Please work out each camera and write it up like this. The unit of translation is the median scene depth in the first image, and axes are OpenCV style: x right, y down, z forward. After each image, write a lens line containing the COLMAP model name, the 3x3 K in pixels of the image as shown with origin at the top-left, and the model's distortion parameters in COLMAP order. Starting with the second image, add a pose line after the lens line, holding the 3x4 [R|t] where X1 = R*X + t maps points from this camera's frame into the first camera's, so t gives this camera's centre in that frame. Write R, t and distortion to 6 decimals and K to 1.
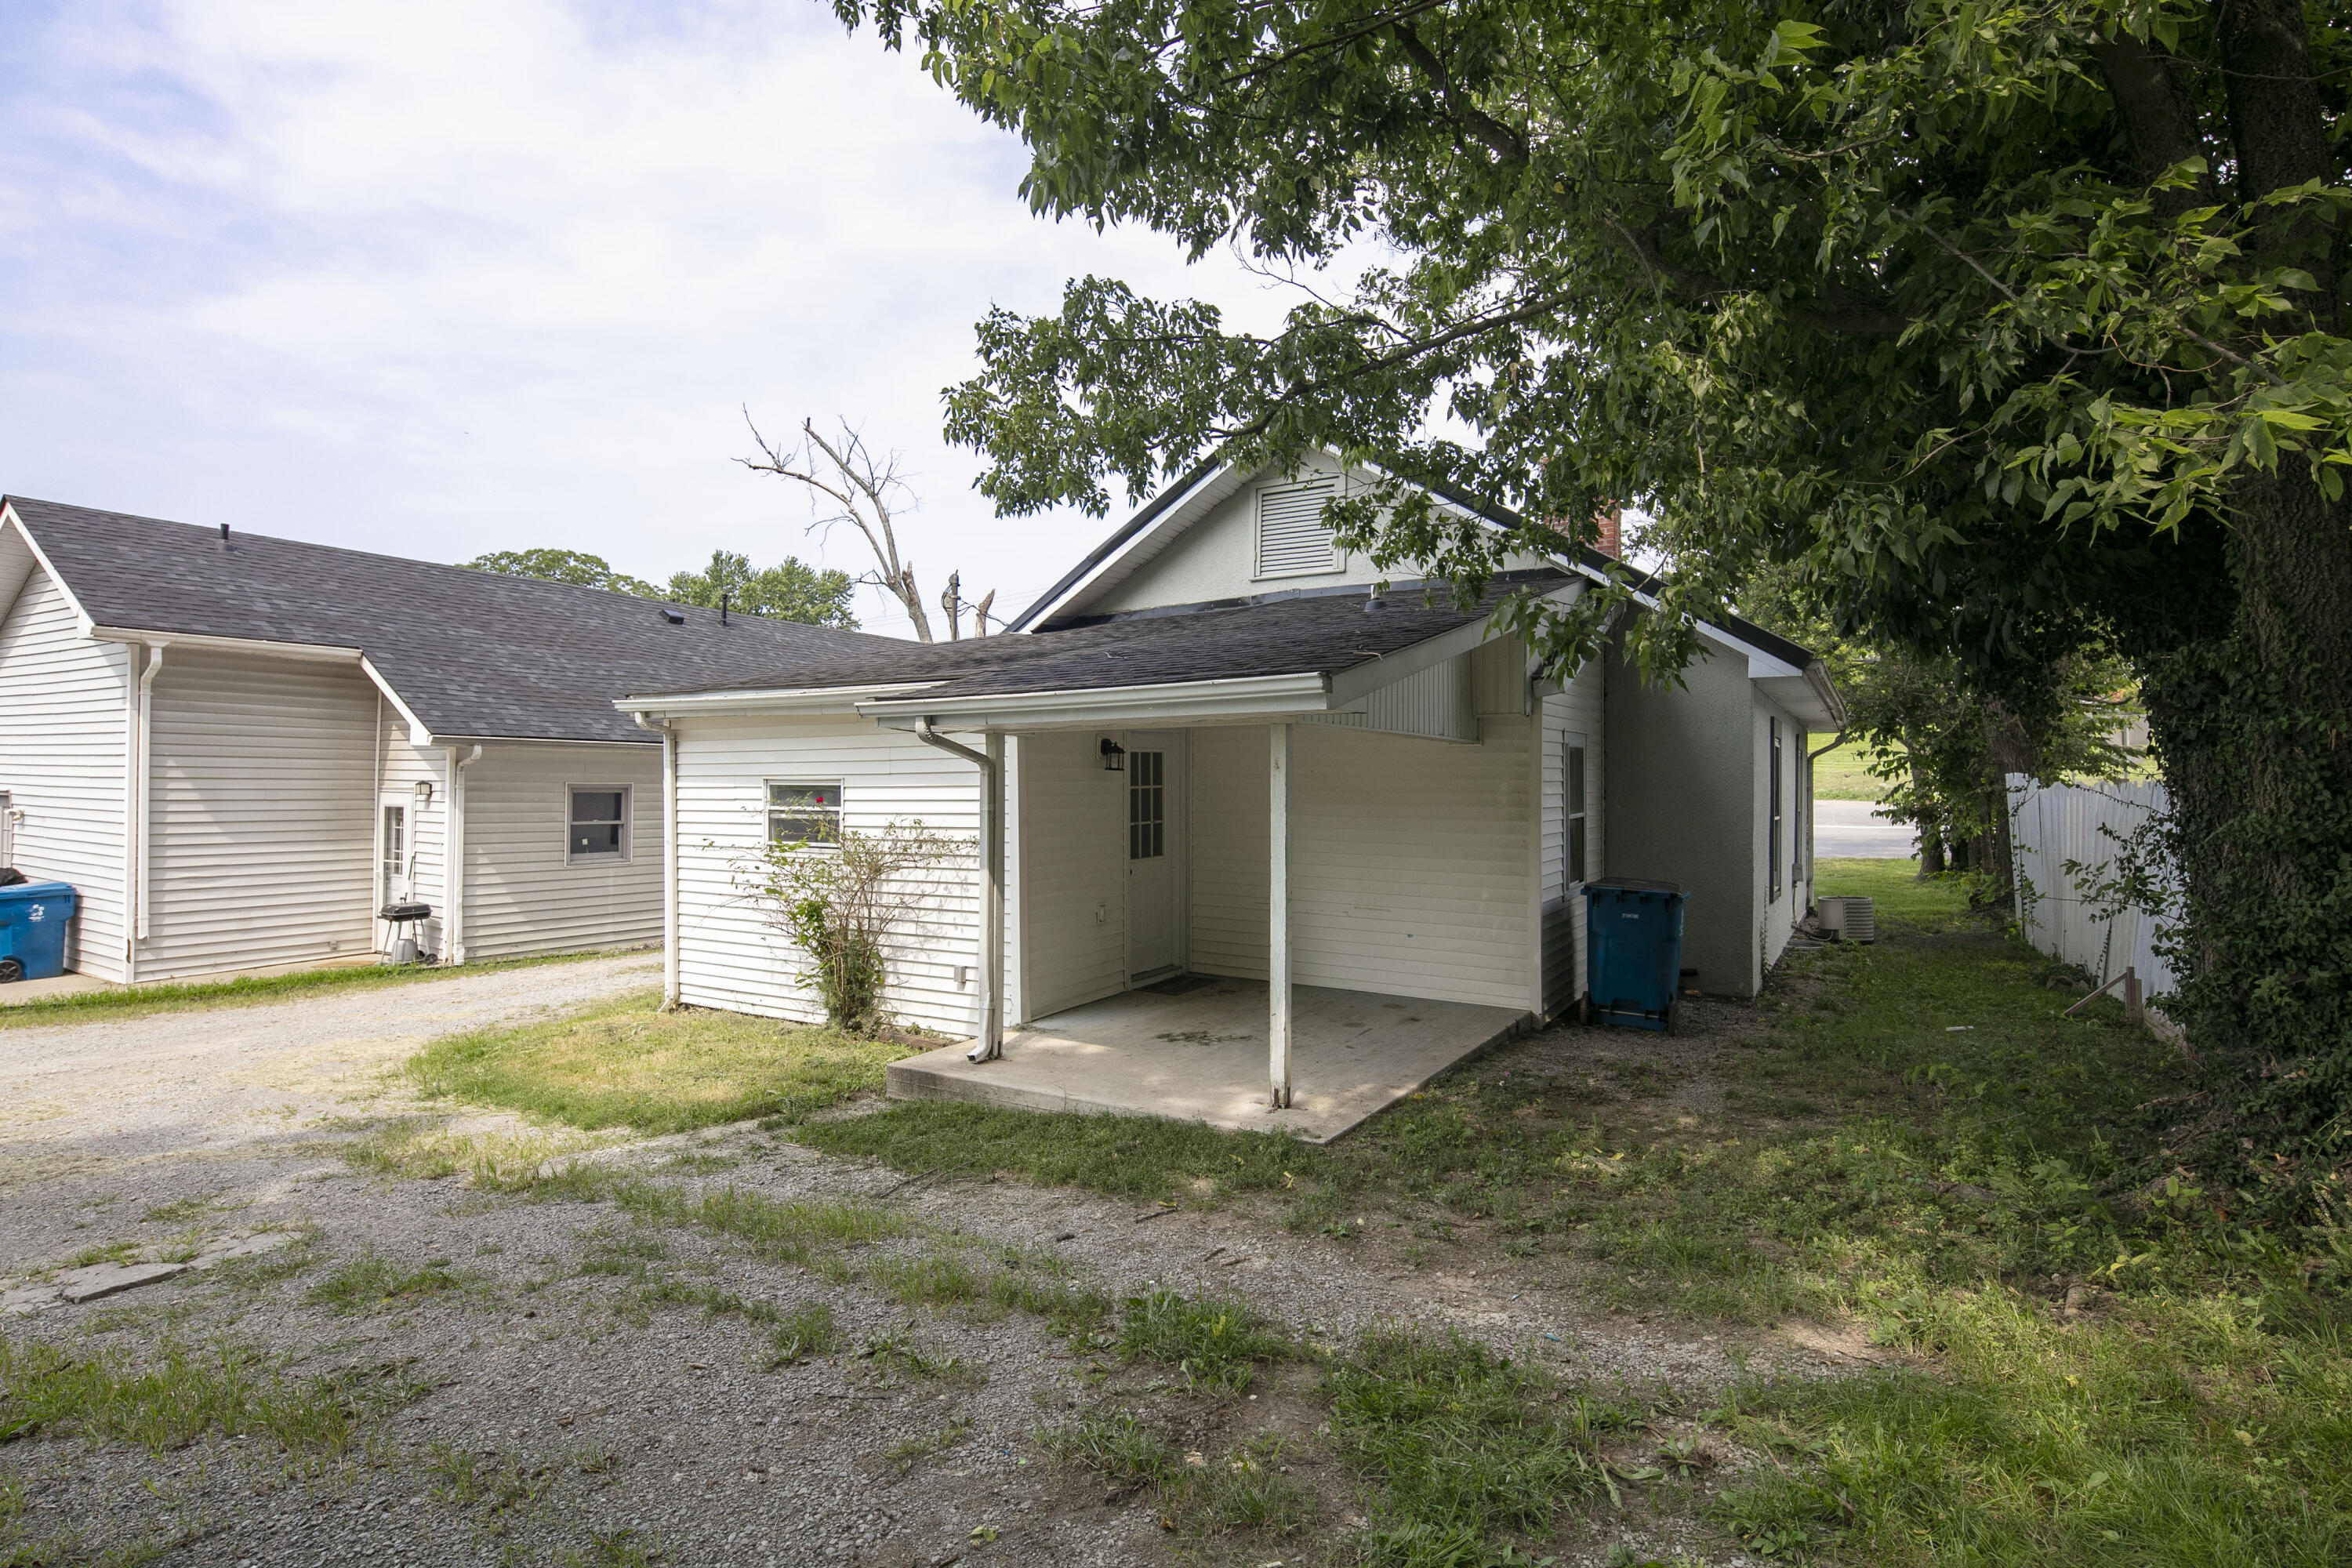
lens RADIAL K [[1145.5, 0, 1163.4], [0, 1145.5, 760.0], [0, 0, 1]] dist [-0.001403, -0.000163]
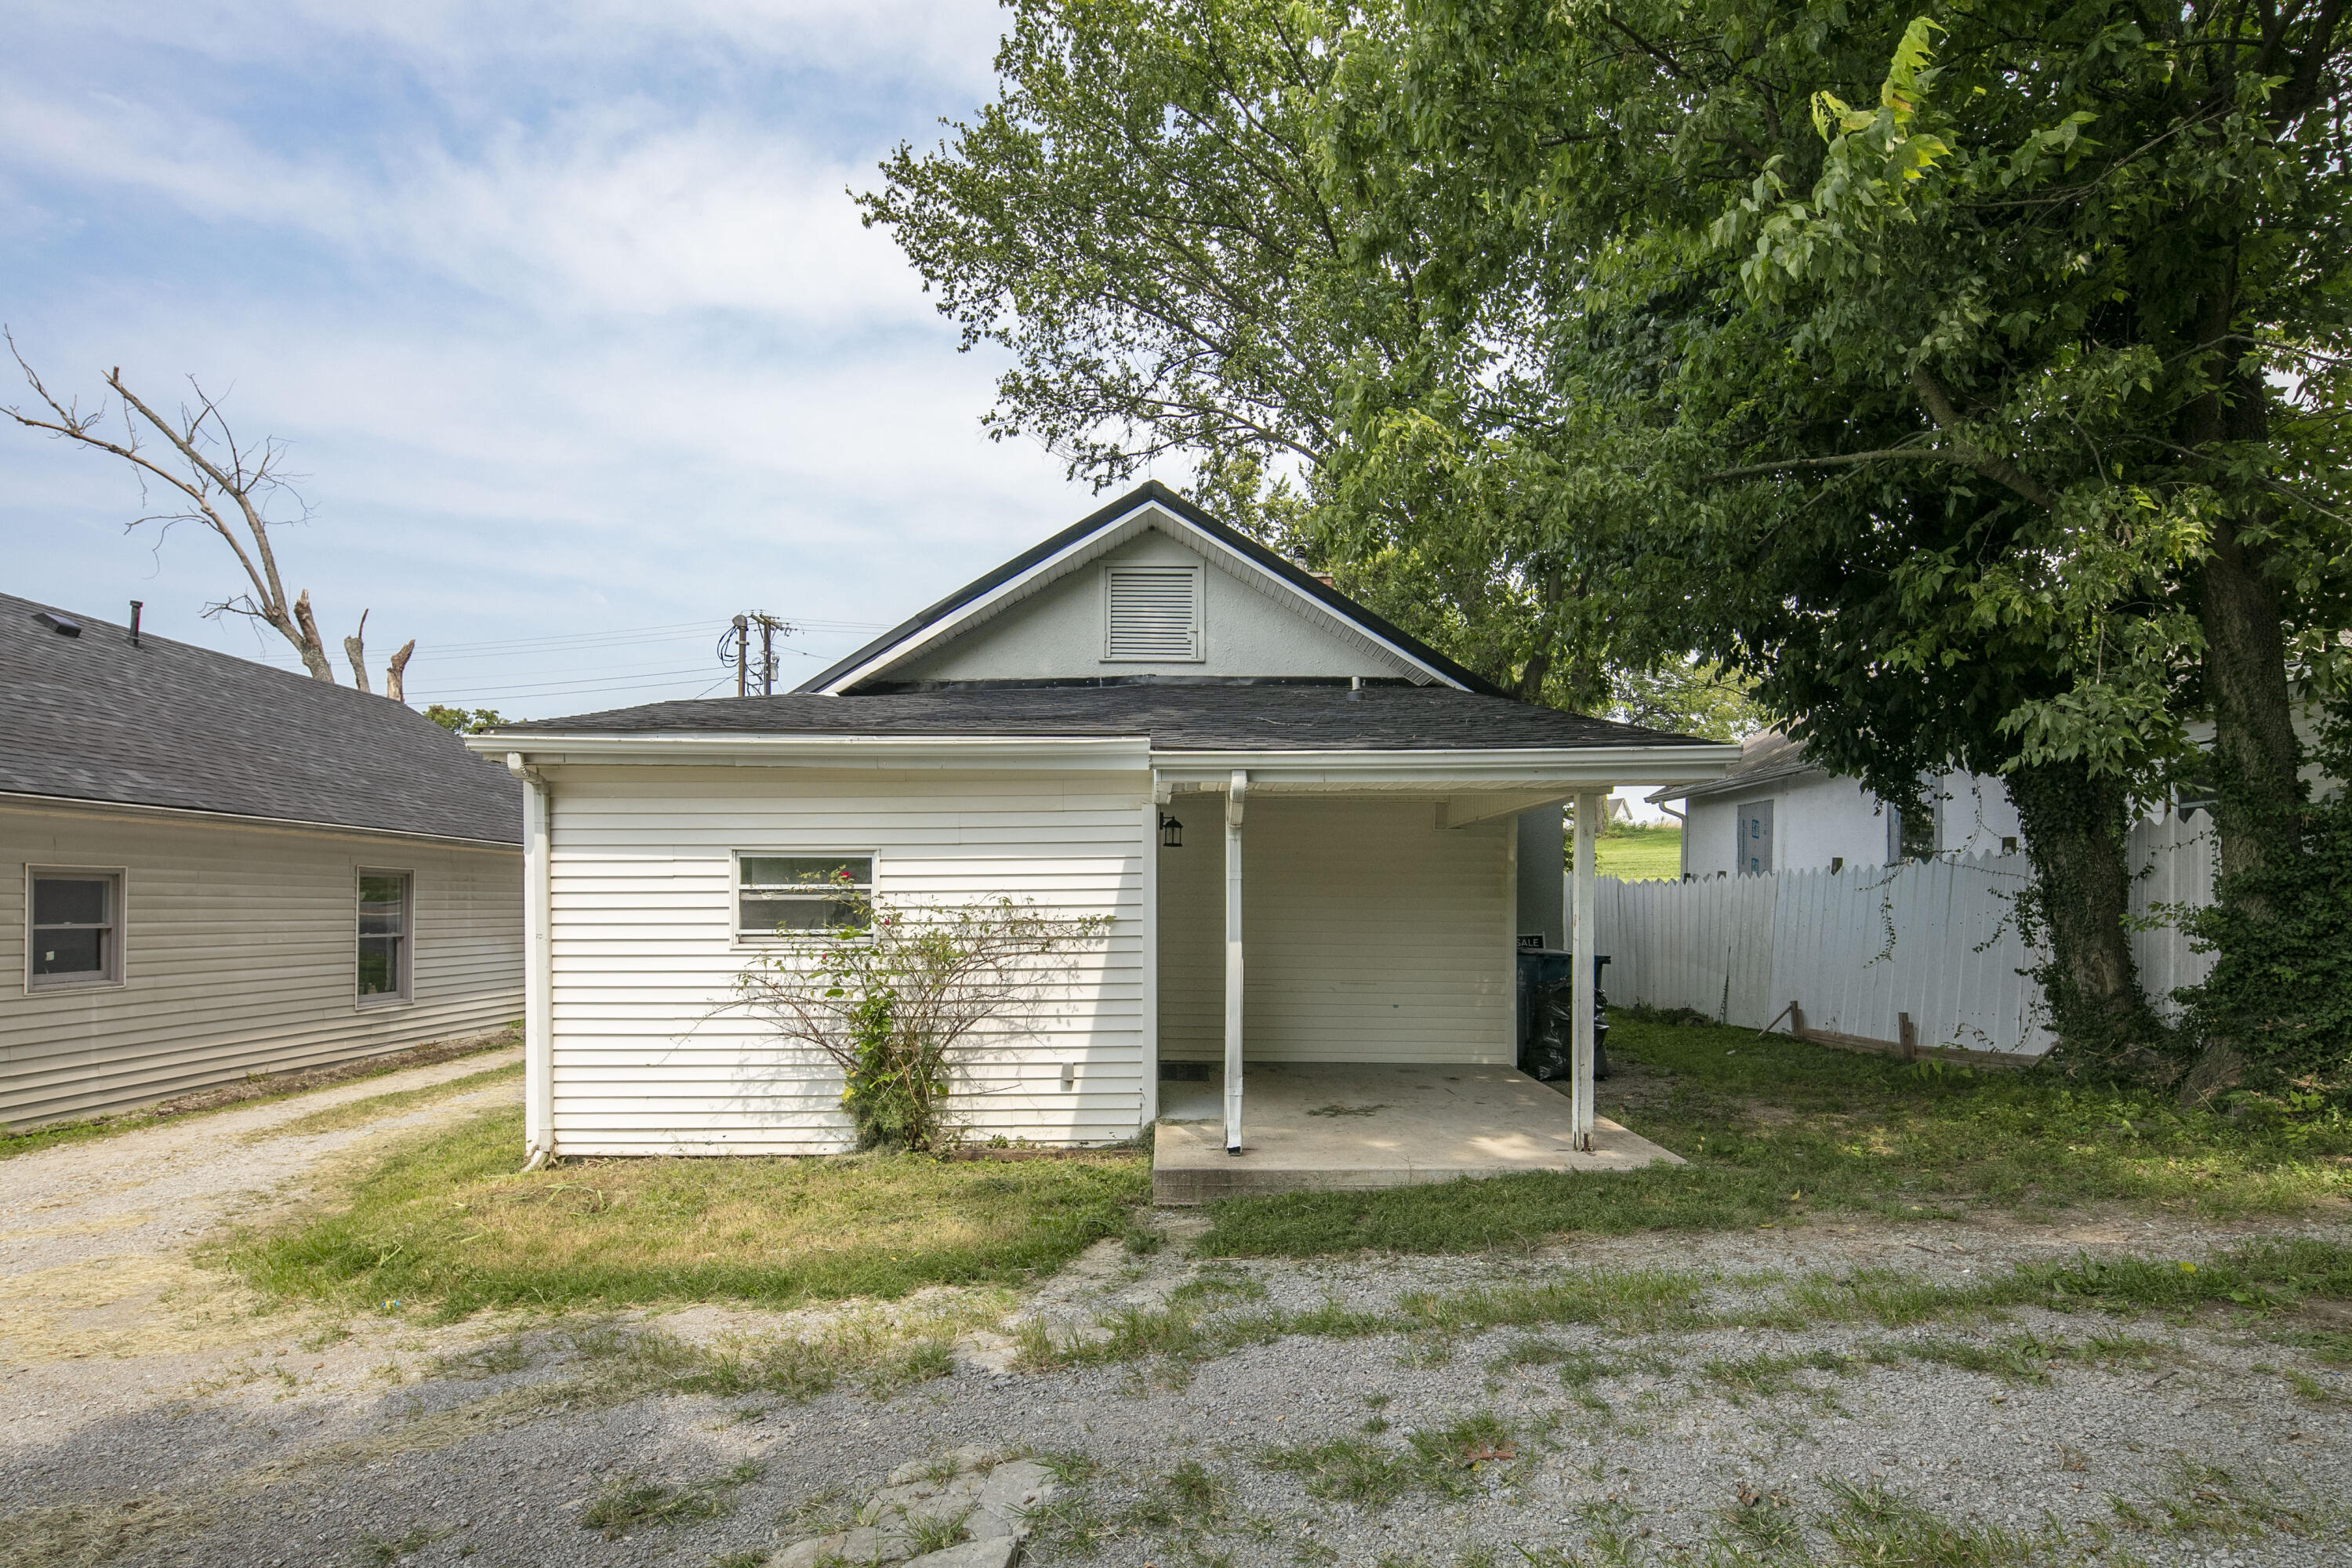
lens RADIAL K [[1154.5, 0, 1176.9], [0, 1154.5, 883.8], [0, 0, 1]] dist [-0.001355, -0.000430]
pose [[0.850117, 0.004682, 0.526573, -0.519204], [-0.010807, 0.999905, 0.008557, 0.030589], [-0.526483, -0.012965, 0.850087, 0.184447]]
